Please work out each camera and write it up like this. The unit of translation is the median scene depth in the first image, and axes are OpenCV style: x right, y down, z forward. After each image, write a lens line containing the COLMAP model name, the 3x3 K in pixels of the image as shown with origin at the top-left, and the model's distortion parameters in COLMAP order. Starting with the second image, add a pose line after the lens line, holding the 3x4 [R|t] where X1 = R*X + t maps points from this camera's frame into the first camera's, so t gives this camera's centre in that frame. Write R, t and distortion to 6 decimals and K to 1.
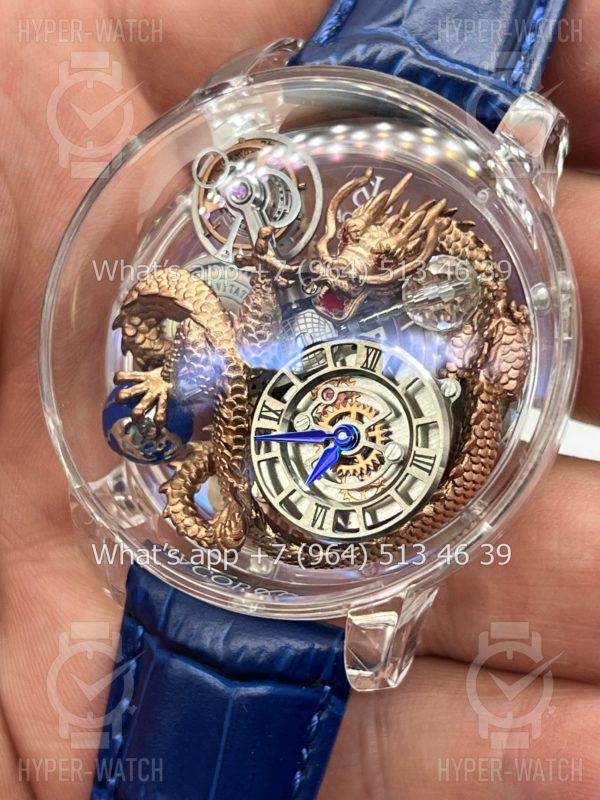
lens RADIAL K [[1909.2, 0, 300.0], [0, 1909.2, 400.0], [0, 0, 1]] dist [0.311340, -0.986352]
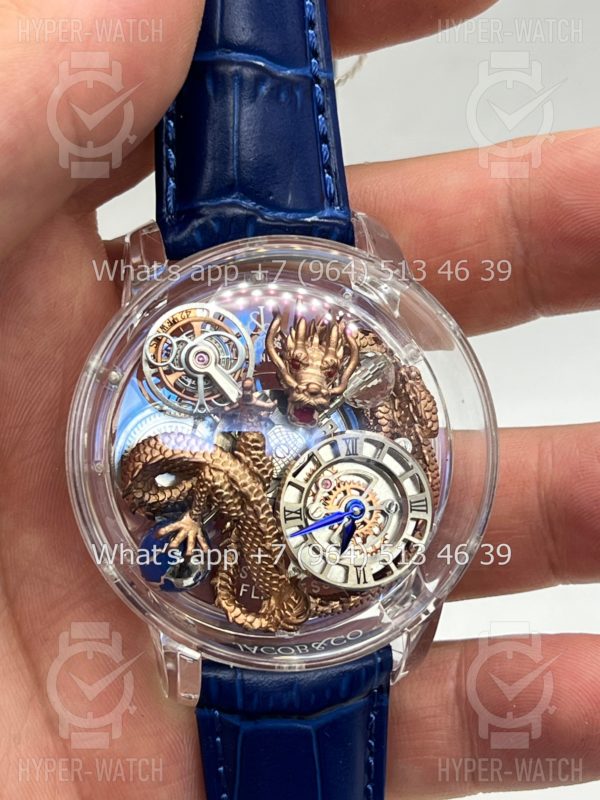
lens RADIAL K [[1909.2, 0, 300.0], [0, 1909.2, 400.0], [0, 0, 1]] dist [0.311340, -0.986352]
pose [[0.822302, -0.355444, 0.444386, -0.548602], [0.321446, 0.934537, 0.152684, -0.256473], [-0.469566, 0.017293, 0.882728, -0.131368]]
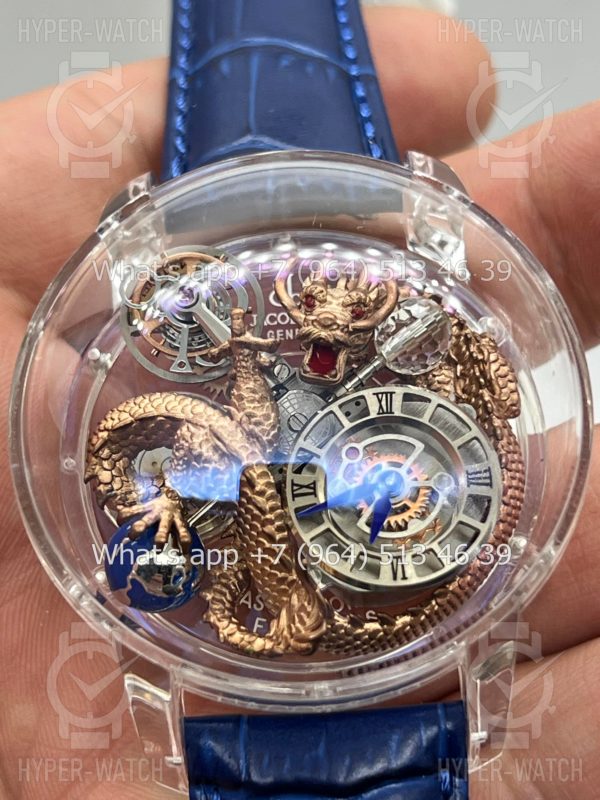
lens RADIAL K [[1909.2, 0, 300.0], [0, 1909.2, 400.0], [0, 0, 1]] dist [0.311340, -0.986352]
pose [[0.898948, -0.246663, 0.362007, -0.343762], [0.341089, 0.912675, -0.225129, 0.176511], [-0.274864, 0.325856, 0.904581, 0.135566]]
